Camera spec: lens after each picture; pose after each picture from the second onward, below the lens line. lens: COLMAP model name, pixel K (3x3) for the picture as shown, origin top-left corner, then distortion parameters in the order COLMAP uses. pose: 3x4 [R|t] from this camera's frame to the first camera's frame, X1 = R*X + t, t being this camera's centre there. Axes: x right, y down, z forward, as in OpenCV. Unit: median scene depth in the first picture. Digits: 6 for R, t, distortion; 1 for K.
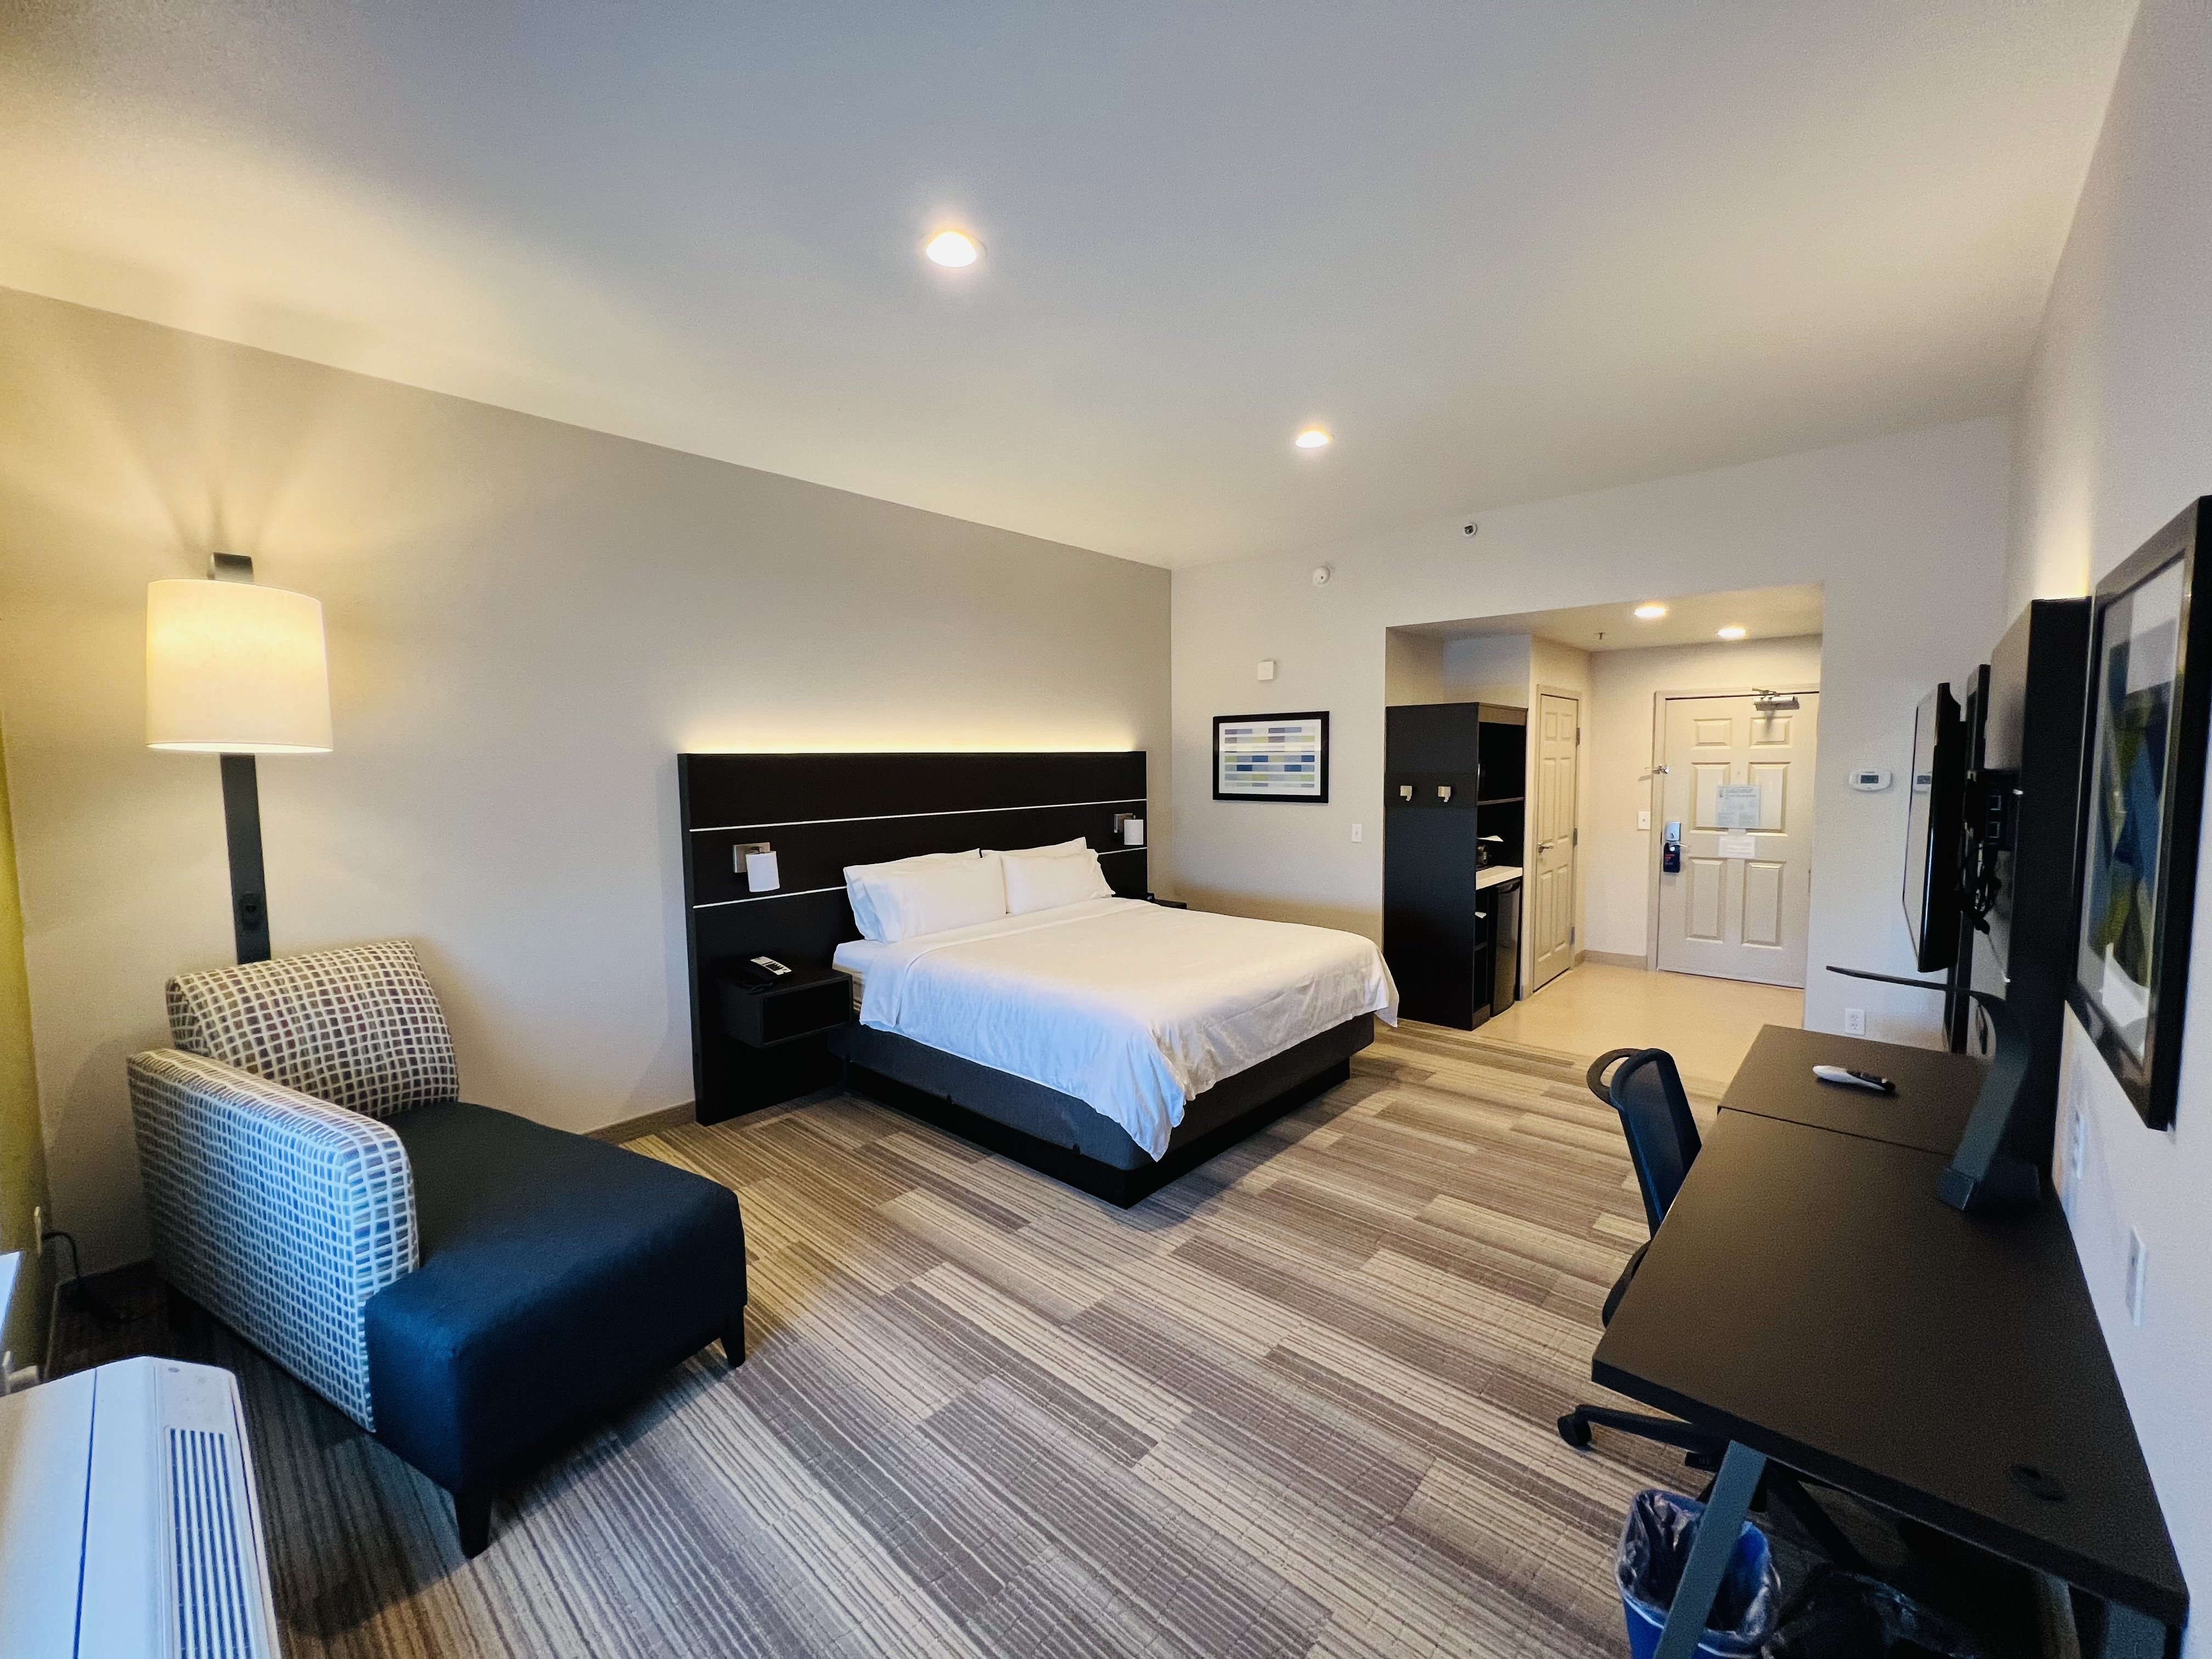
lens RADIAL K [[889.4, 0, 1112.0], [0, 889.4, 828.9], [0, 0, 1]] dist [-0.002778, 0.000347]
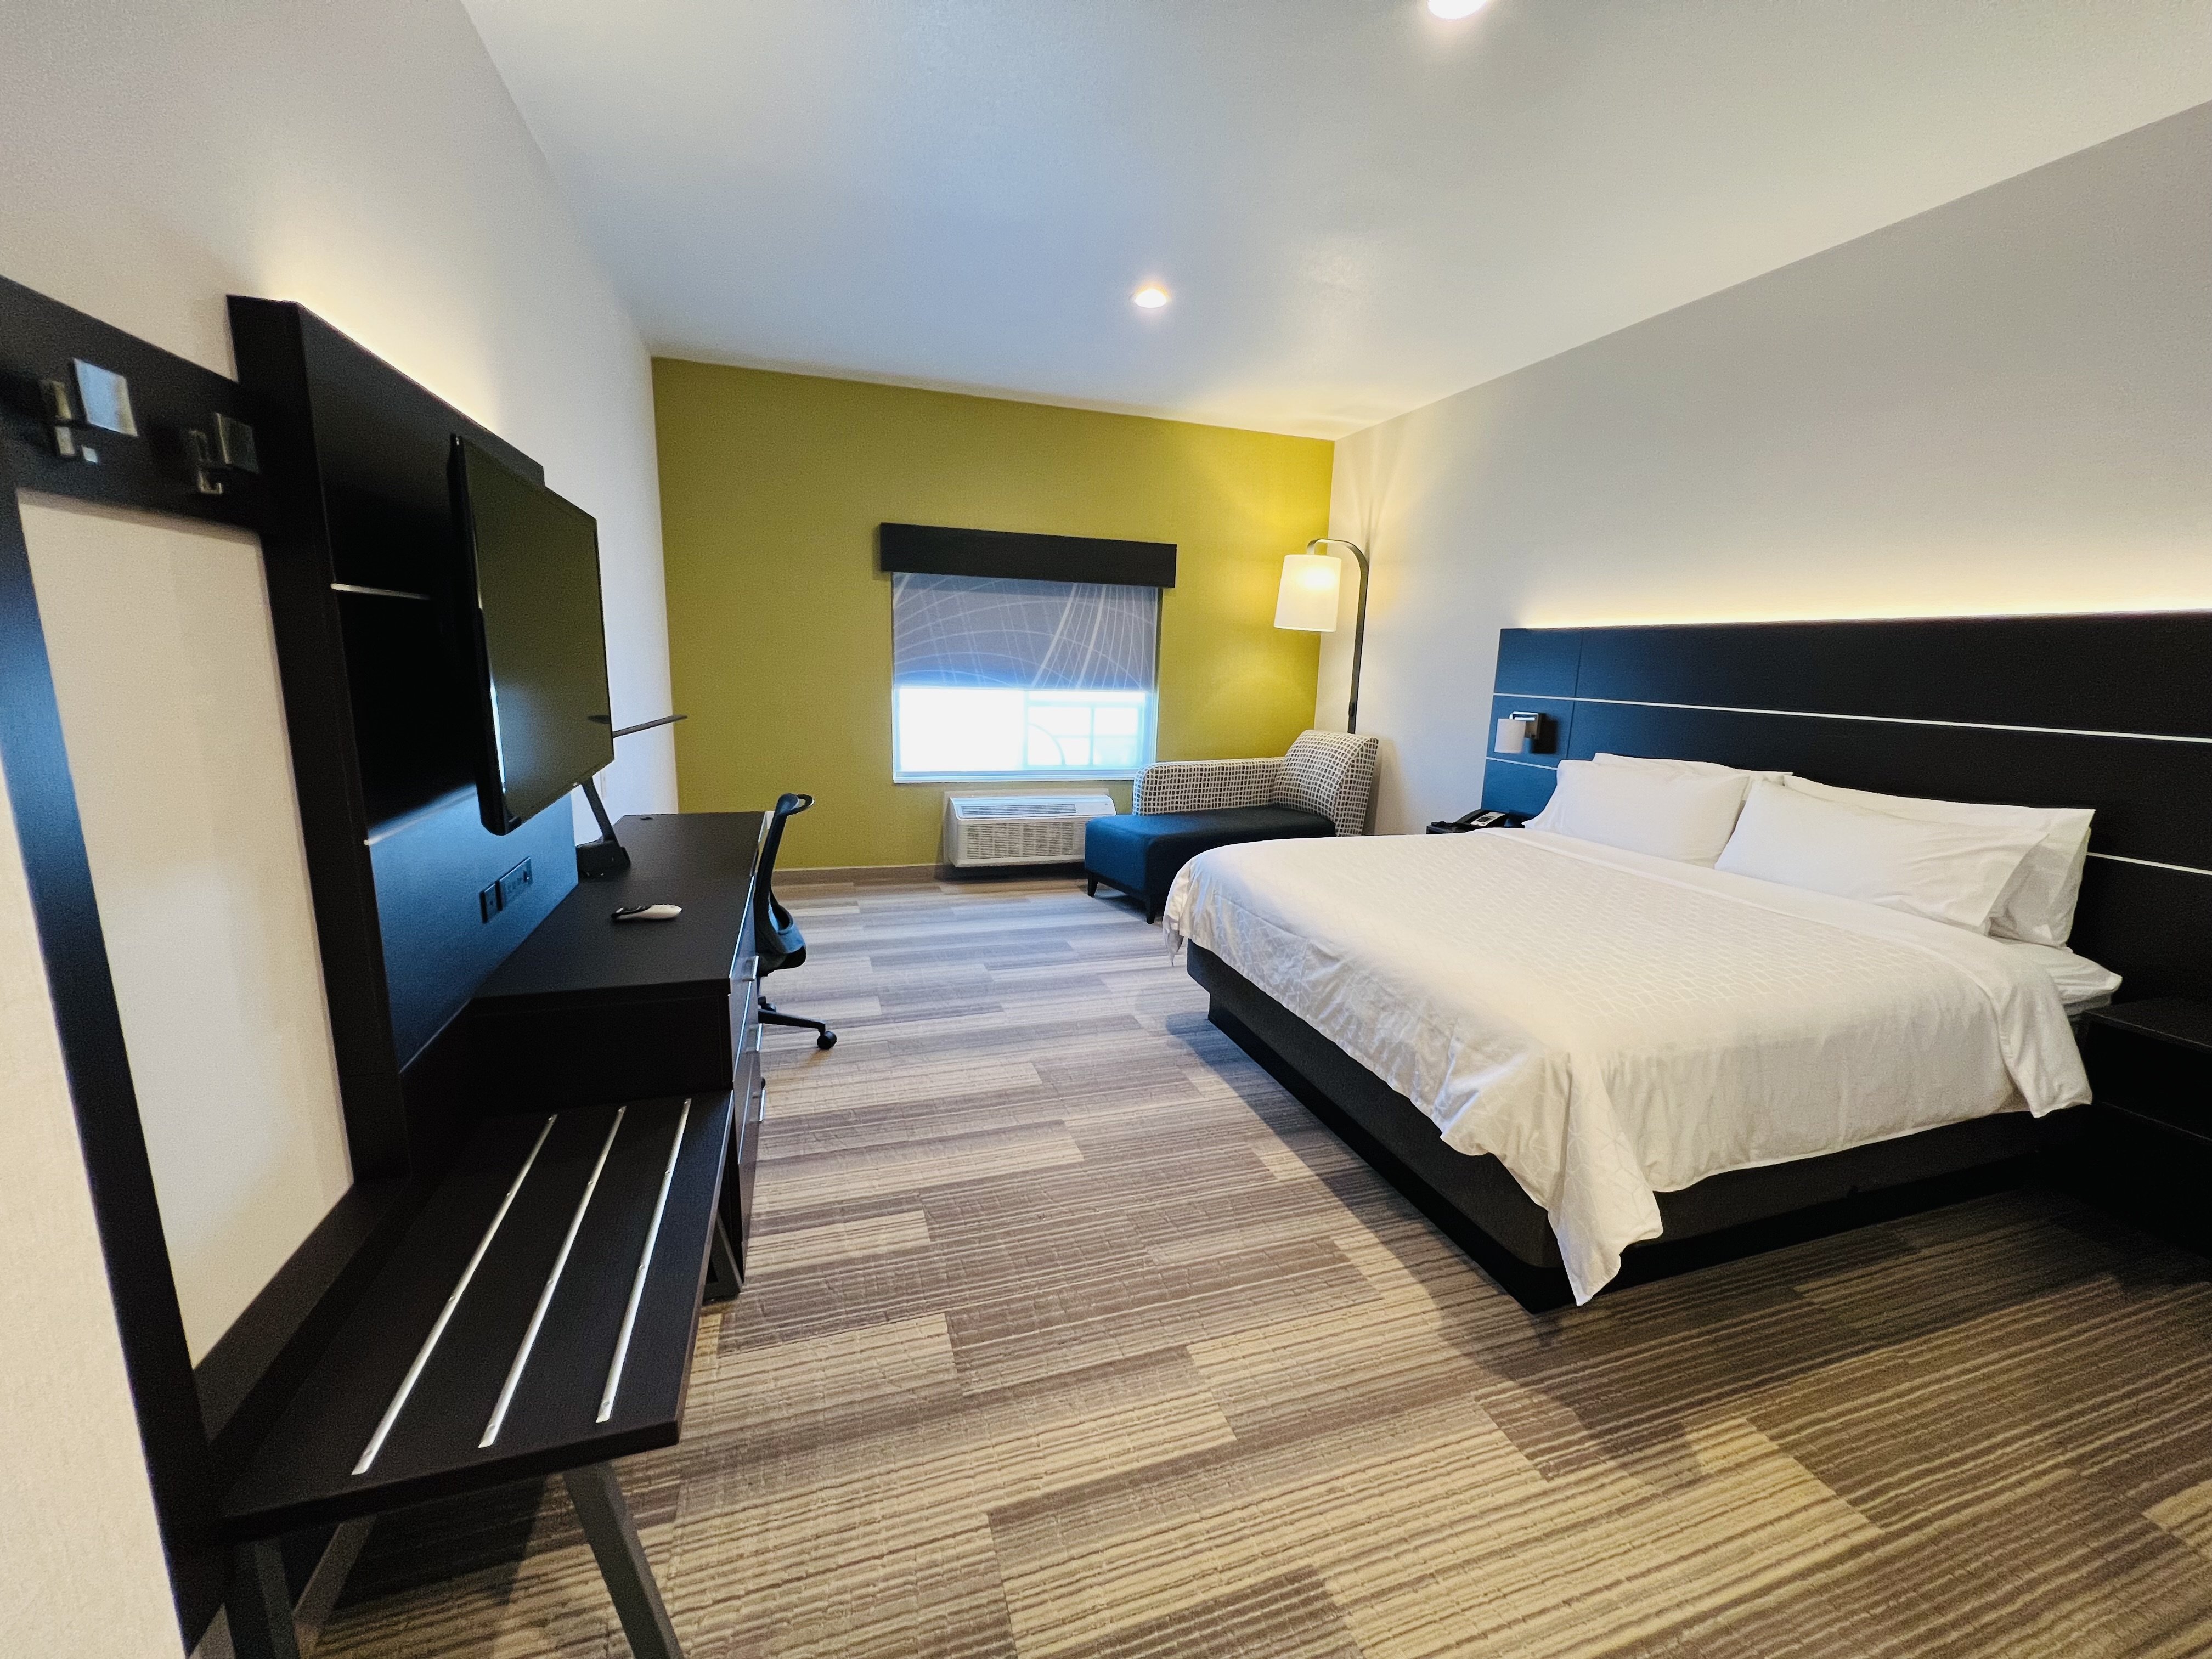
lens RADIAL K [[889.4, 0, 1112.0], [0, 889.4, 828.9], [0, 0, 1]] dist [-0.002778, 0.000347]
pose [[-0.488760, 0.160312, -0.857563, 0.766811], [-0.098034, 0.966654, 0.236578, -0.052878], [0.866893, 0.199700, -0.456746, 1.022804]]
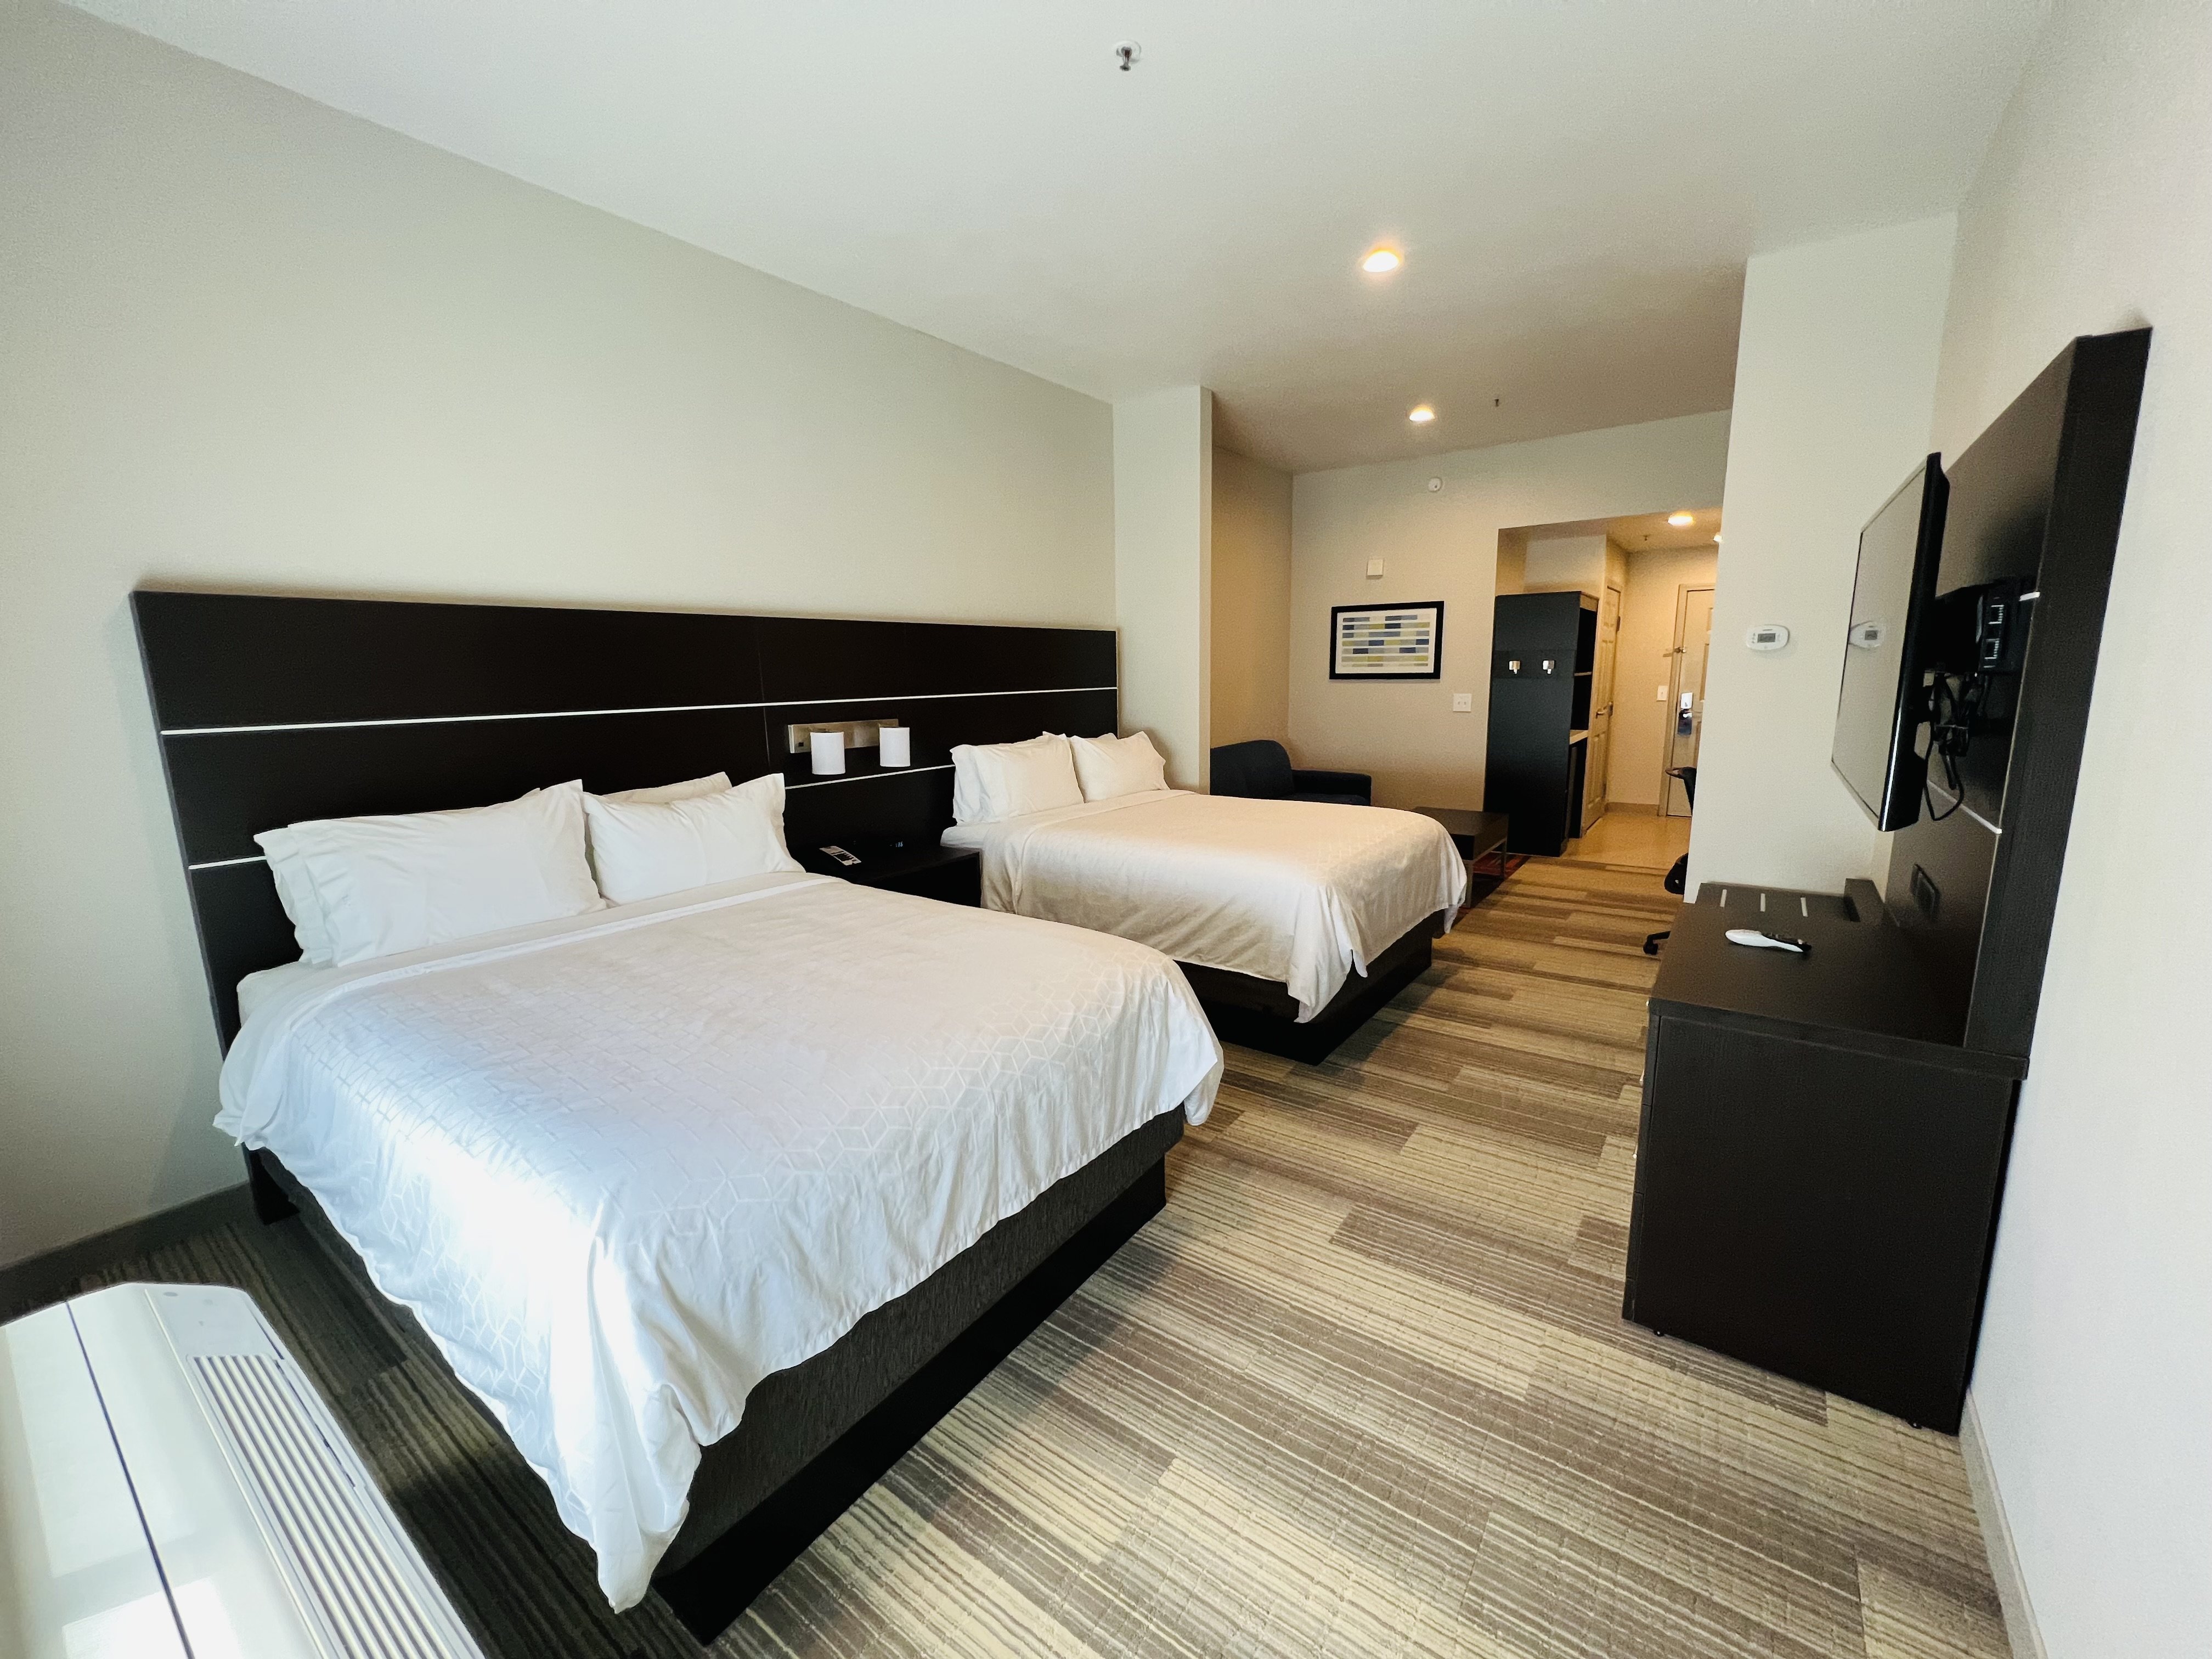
lens RADIAL K [[889.4, 0, 1112.0], [0, 889.4, 828.9], [0, 0, 1]] dist [-0.002778, 0.000347]
pose [[0.992930, -0.026998, 0.115589, -0.343119], [0.015452, 0.994903, 0.099645, 0.046362], [-0.117690, -0.097155, 0.988286, -0.159362]]
